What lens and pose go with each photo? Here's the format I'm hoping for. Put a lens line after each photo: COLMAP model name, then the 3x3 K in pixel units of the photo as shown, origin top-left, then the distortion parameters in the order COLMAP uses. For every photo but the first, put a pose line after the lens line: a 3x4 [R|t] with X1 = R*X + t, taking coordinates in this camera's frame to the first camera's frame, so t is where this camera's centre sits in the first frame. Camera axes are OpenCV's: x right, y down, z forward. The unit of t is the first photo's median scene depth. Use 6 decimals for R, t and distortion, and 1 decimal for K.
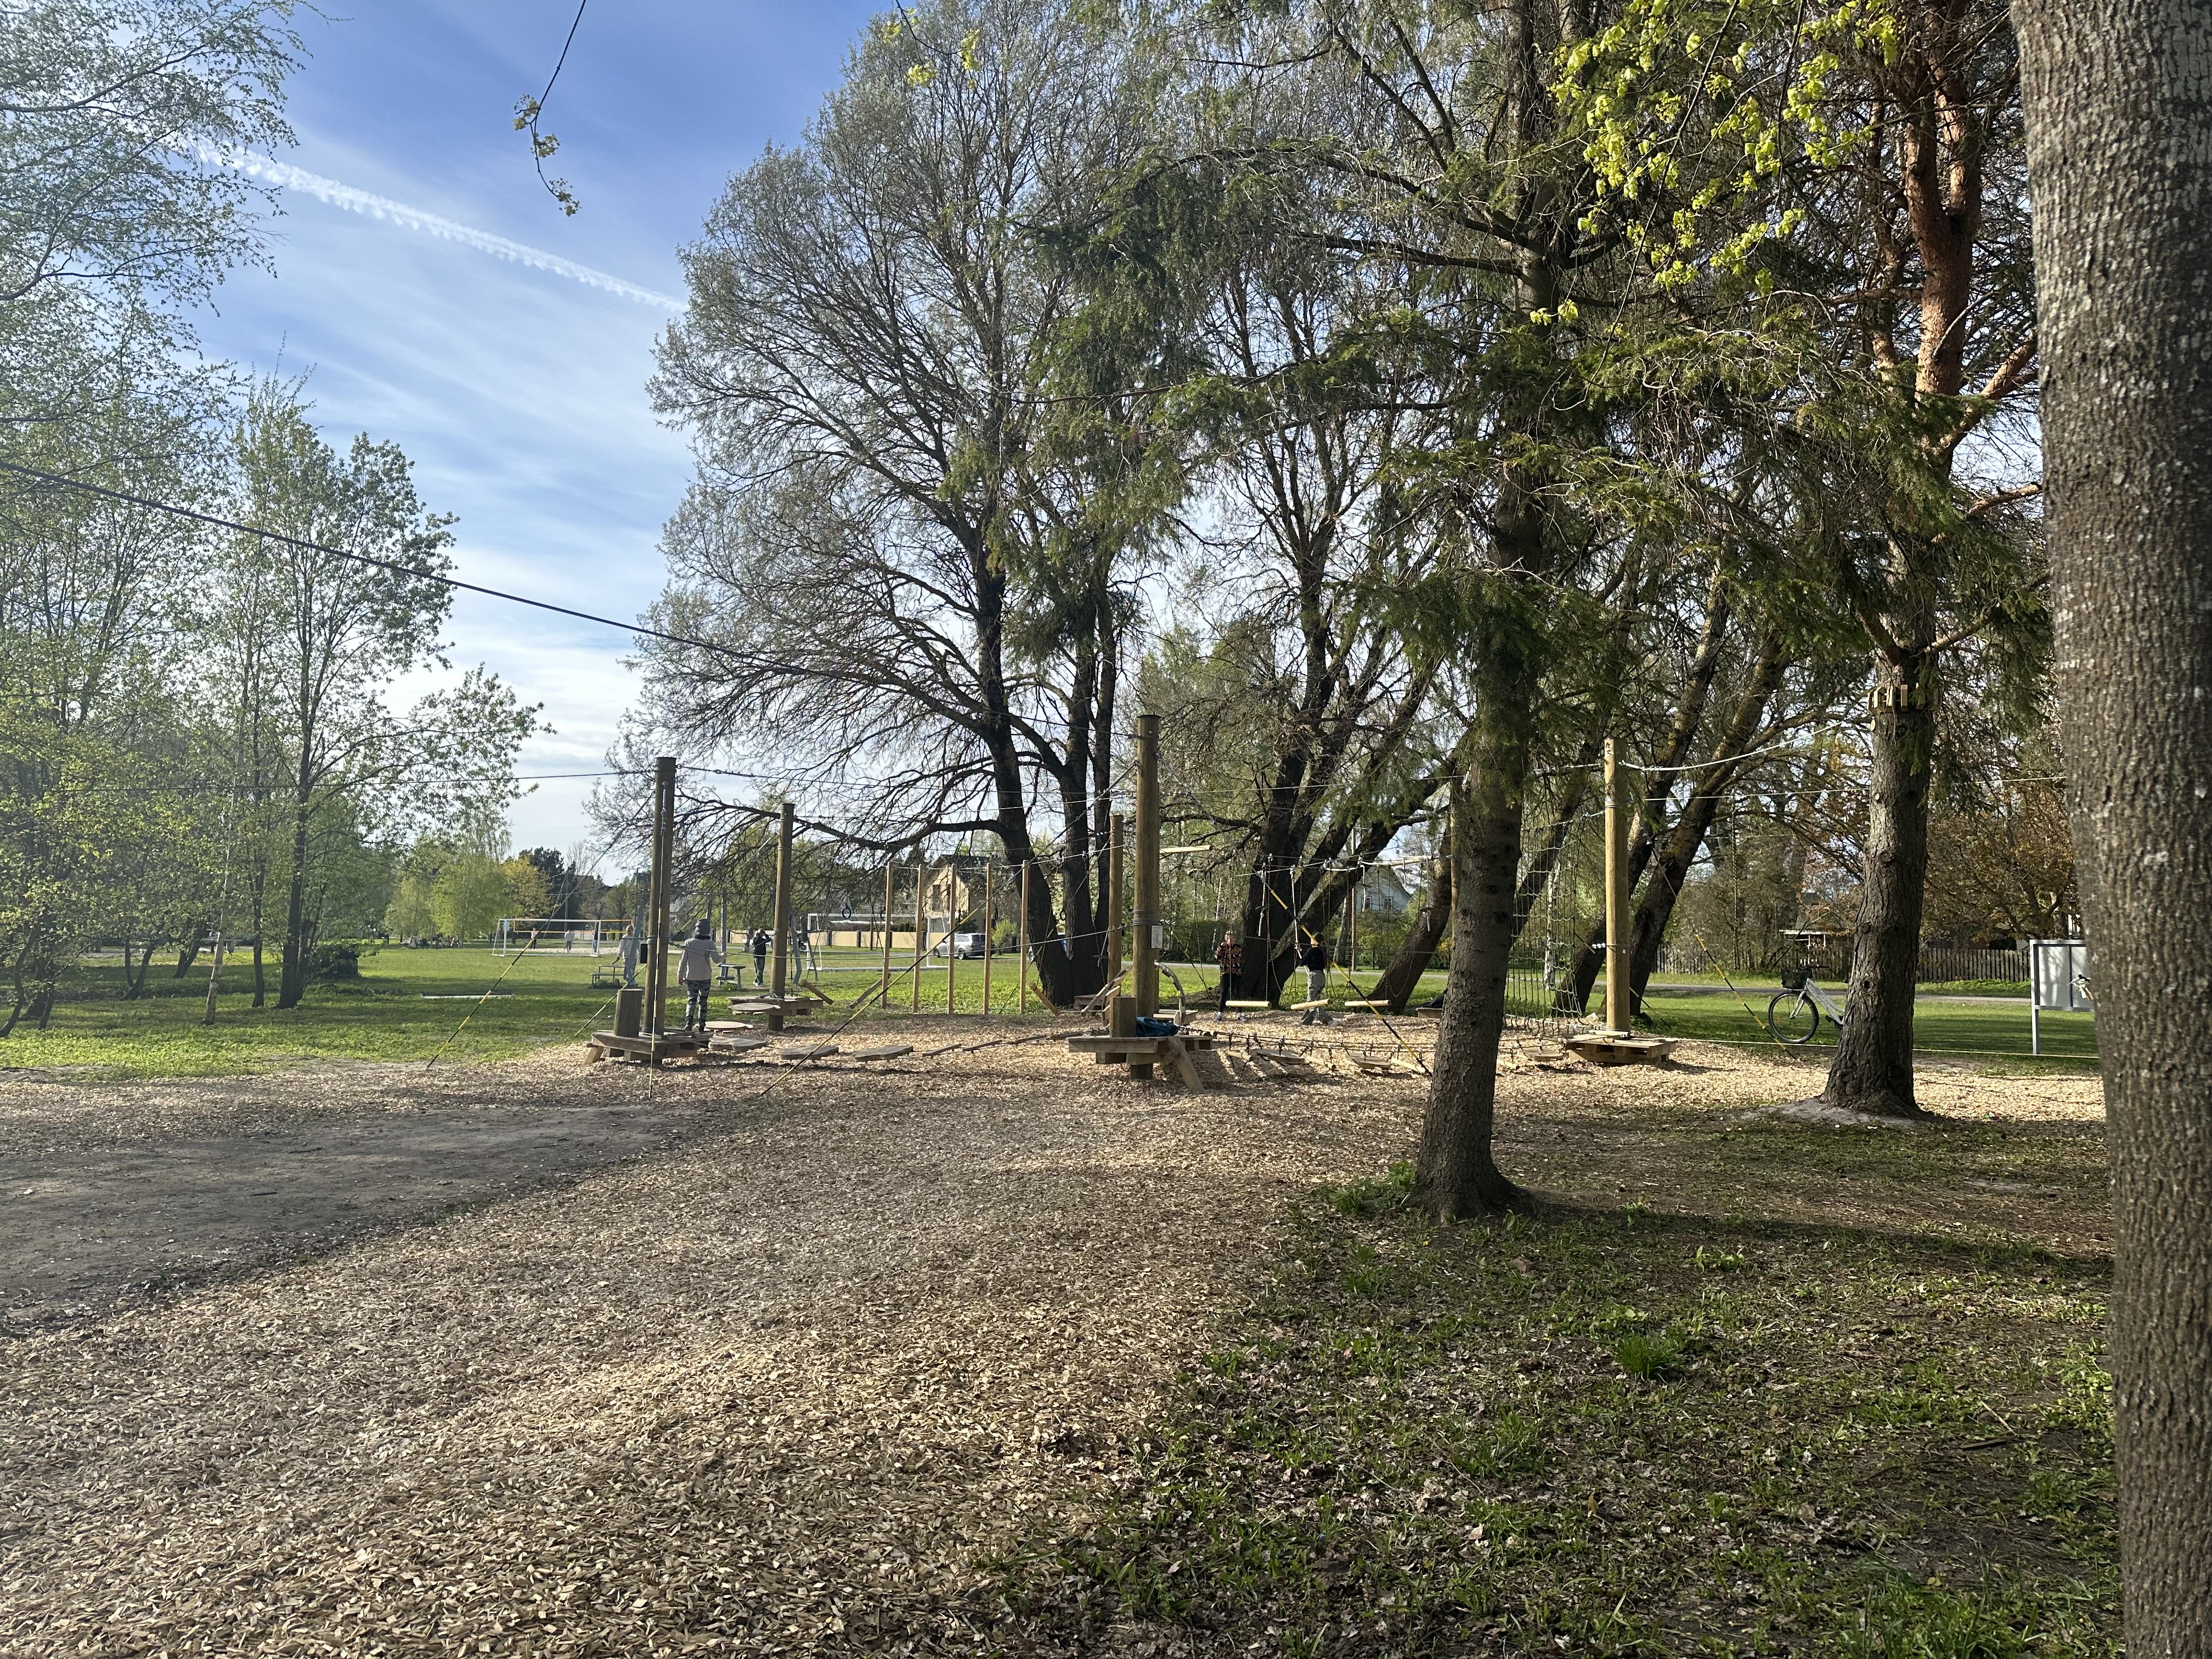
lens RADIAL K [[1492.6, 0, 1109.5], [0, 1492.6, 846.2], [0, 0, 1]] dist [0.005795, -0.017558]
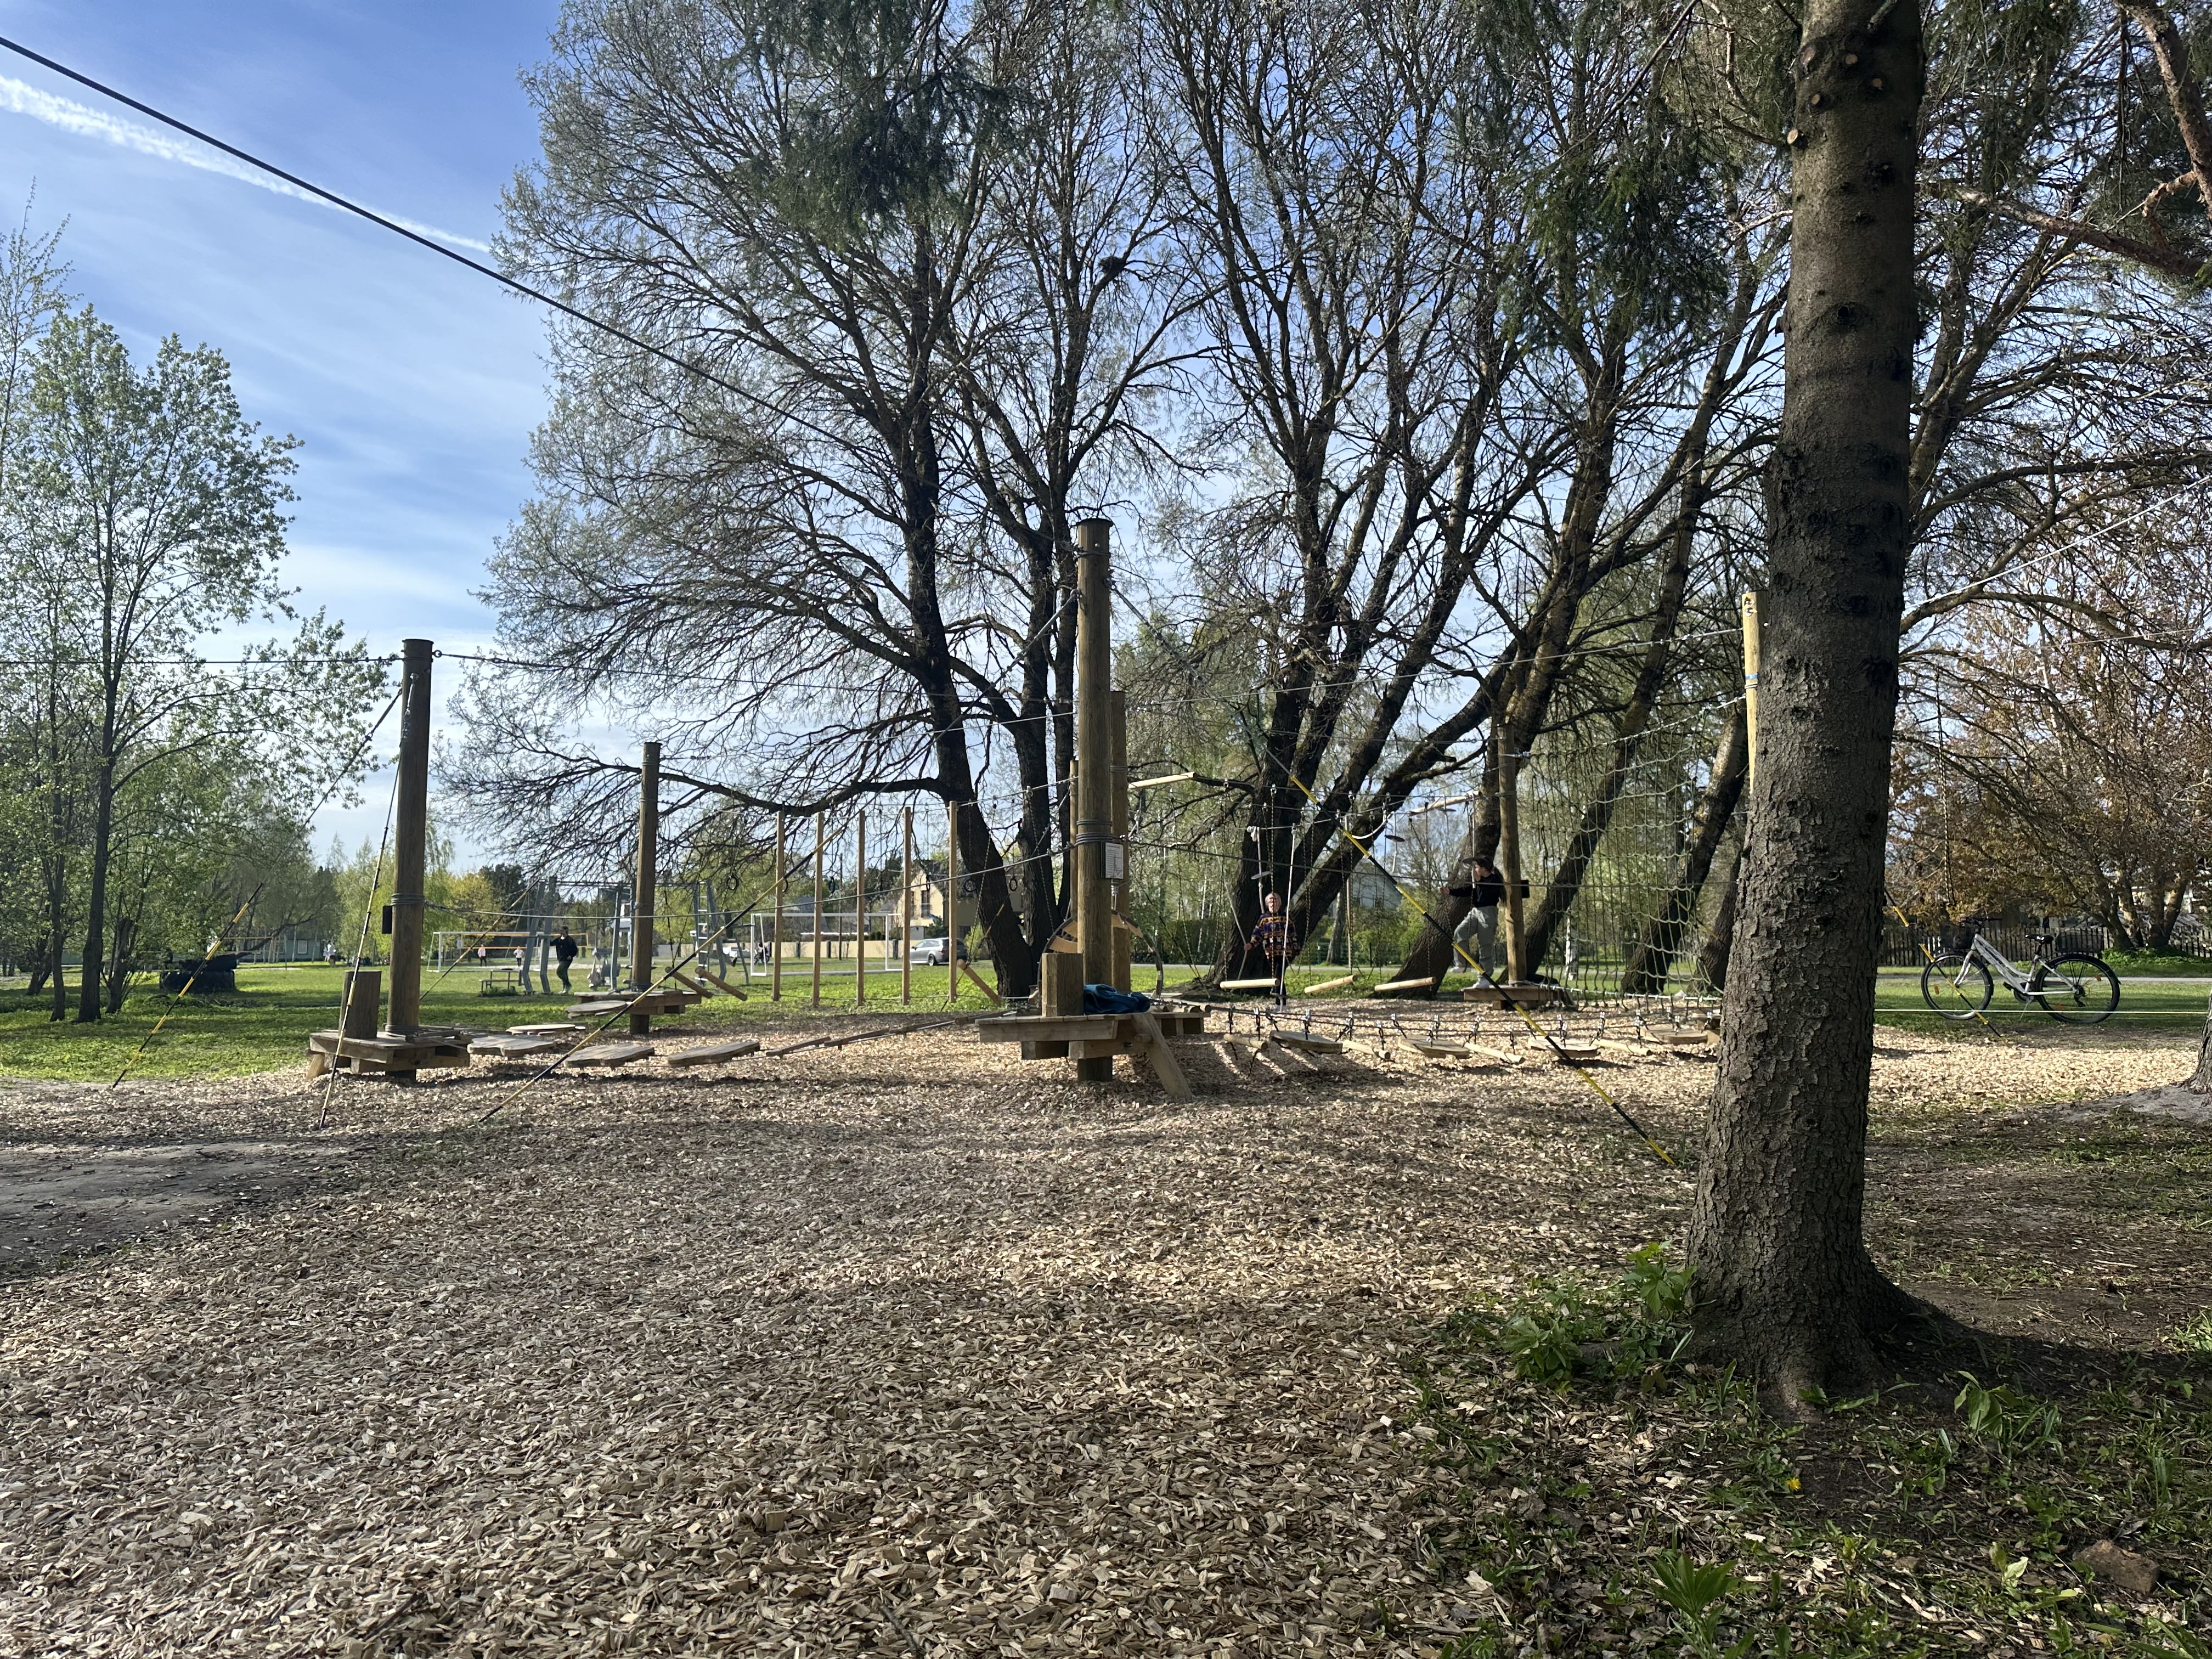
lens RADIAL K [[1492.6, 0, 1100.3], [0, 1492.6, 808.5], [0, 0, 1]] dist [0.005795, -0.017558]
pose [[0.999757, -0.021362, 0.005435, 0.010848], [0.021528, 0.999238, -0.032549, 0.028629], [-0.004736, 0.032658, 0.999455, 0.171451]]
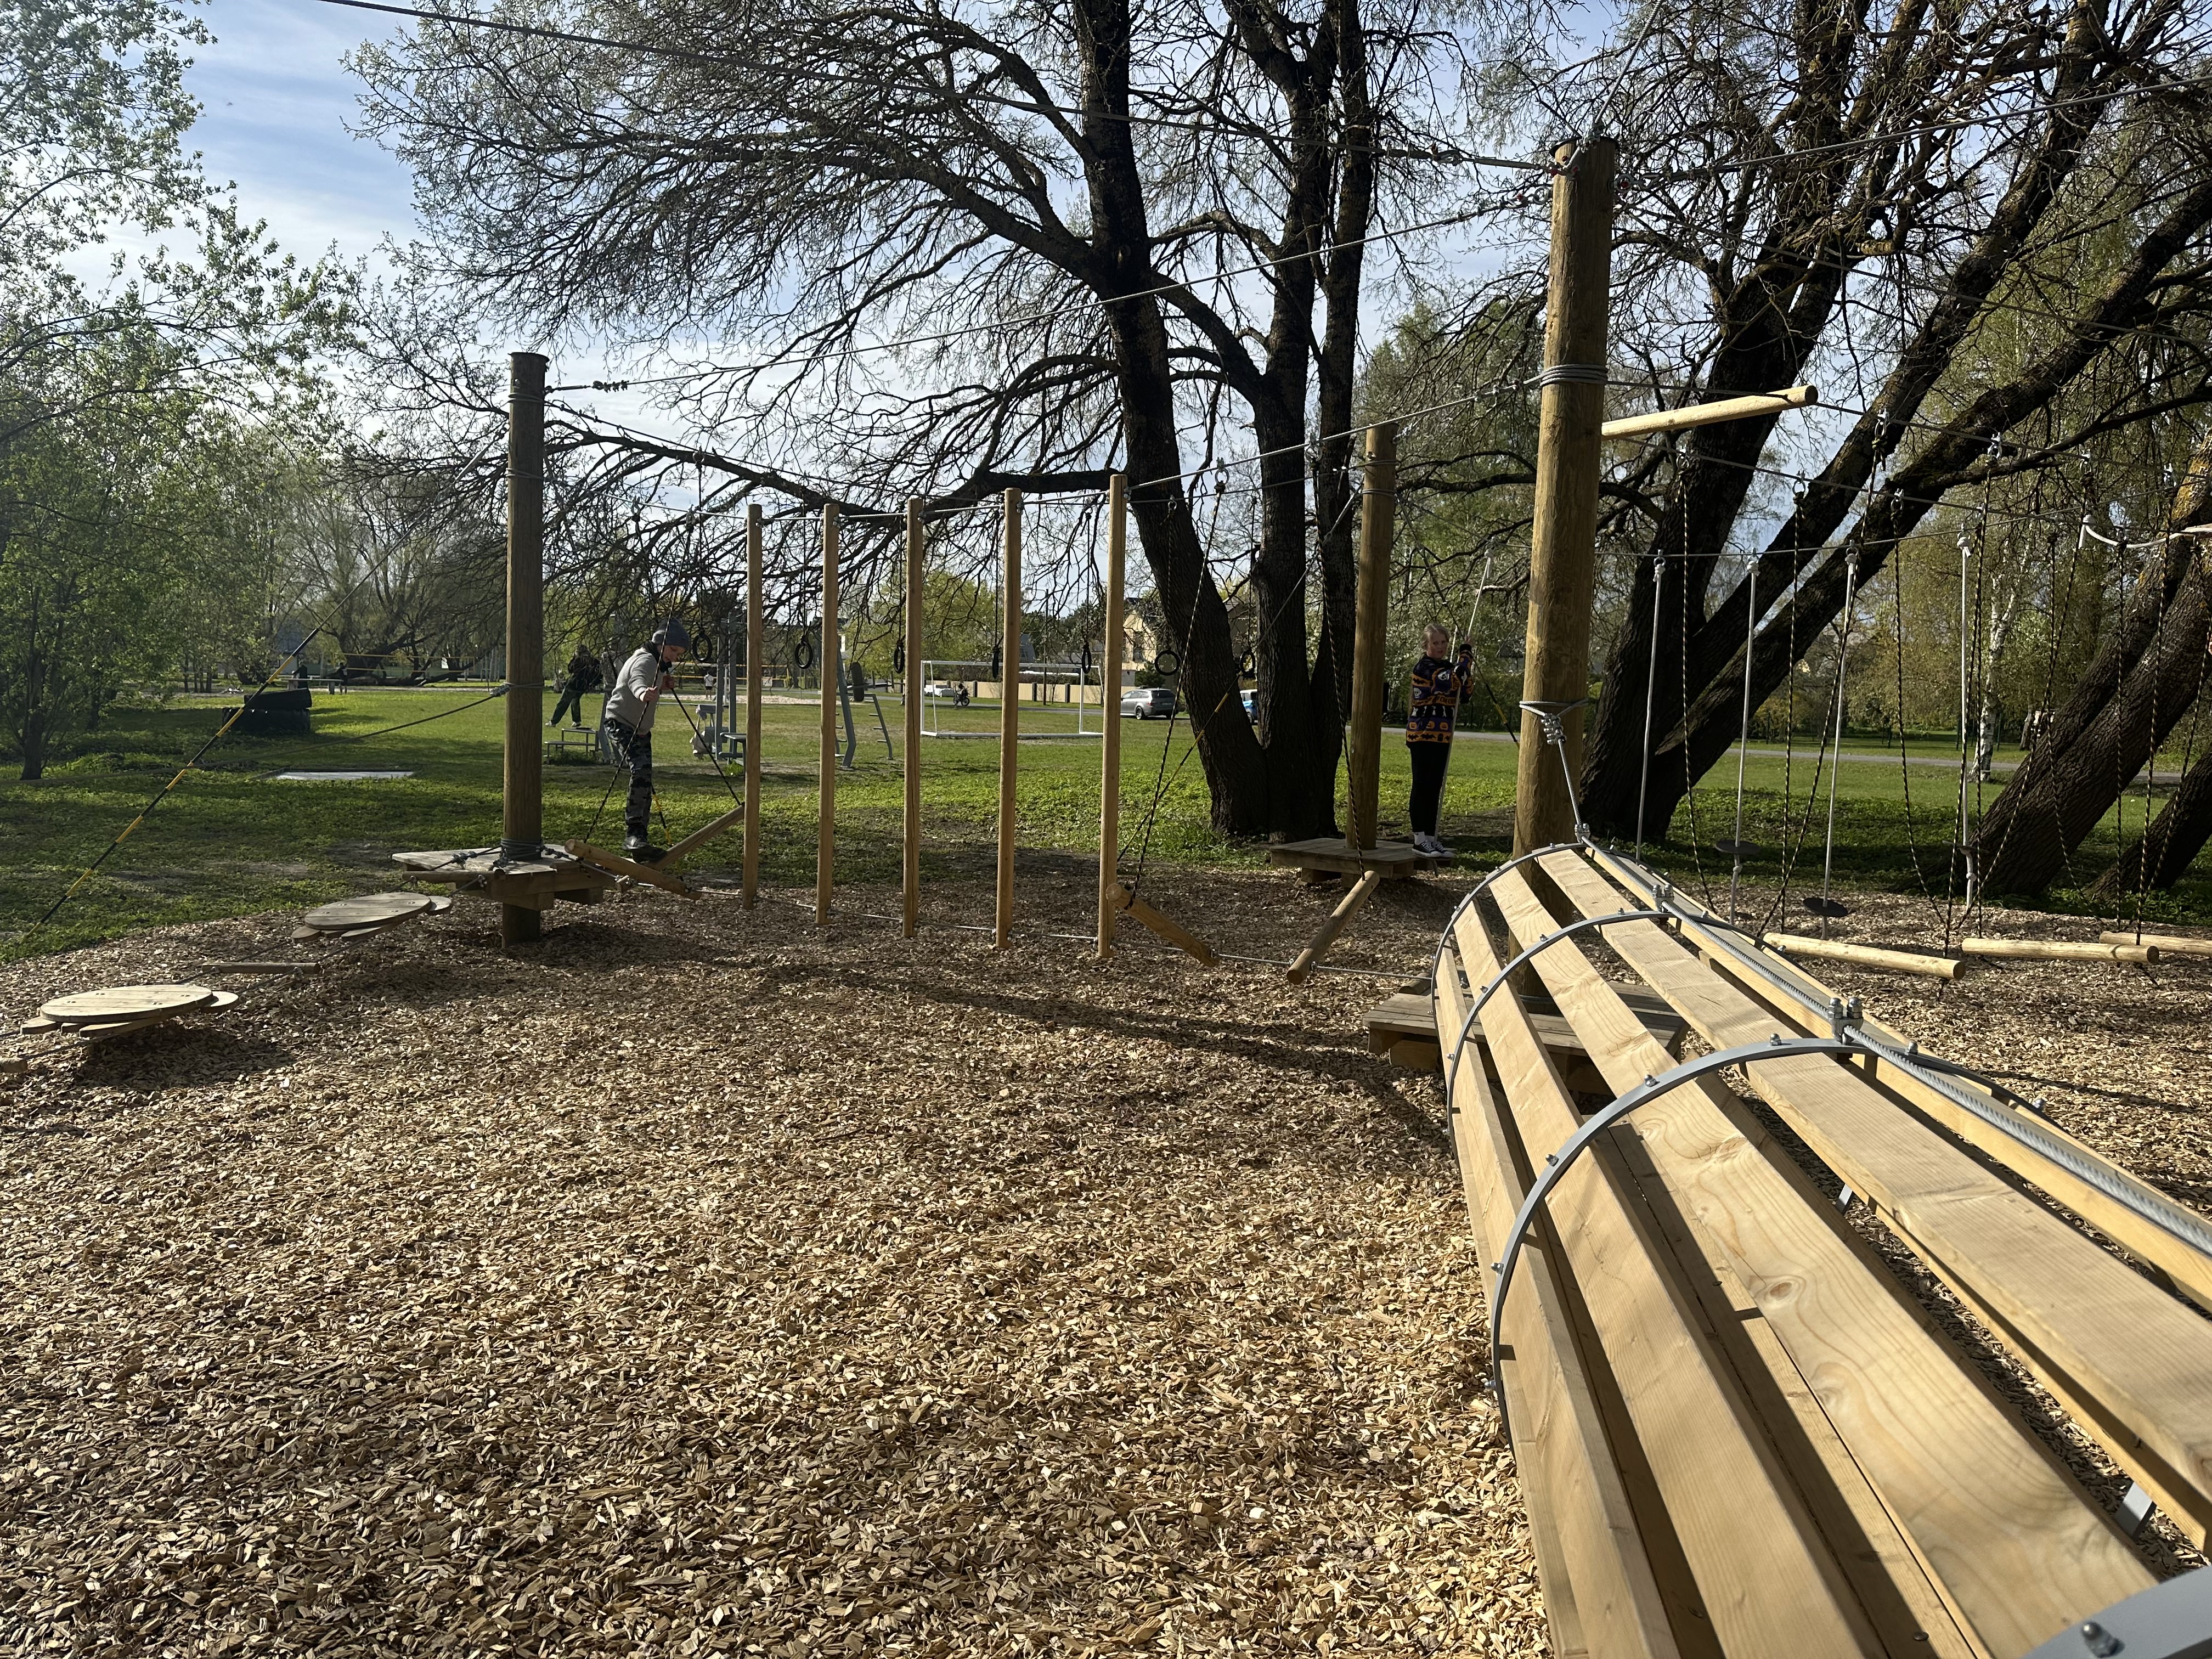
lens RADIAL K [[1492.6, 0, 1074.3], [0, 1492.6, 851.1], [0, 0, 1]] dist [0.005795, -0.017558]
pose [[0.987268, 0.034883, -0.155191, -0.009675], [-0.008437, 0.985767, 0.167903, 0.024734], [0.158839, -0.164456, 0.973511, 0.499299]]
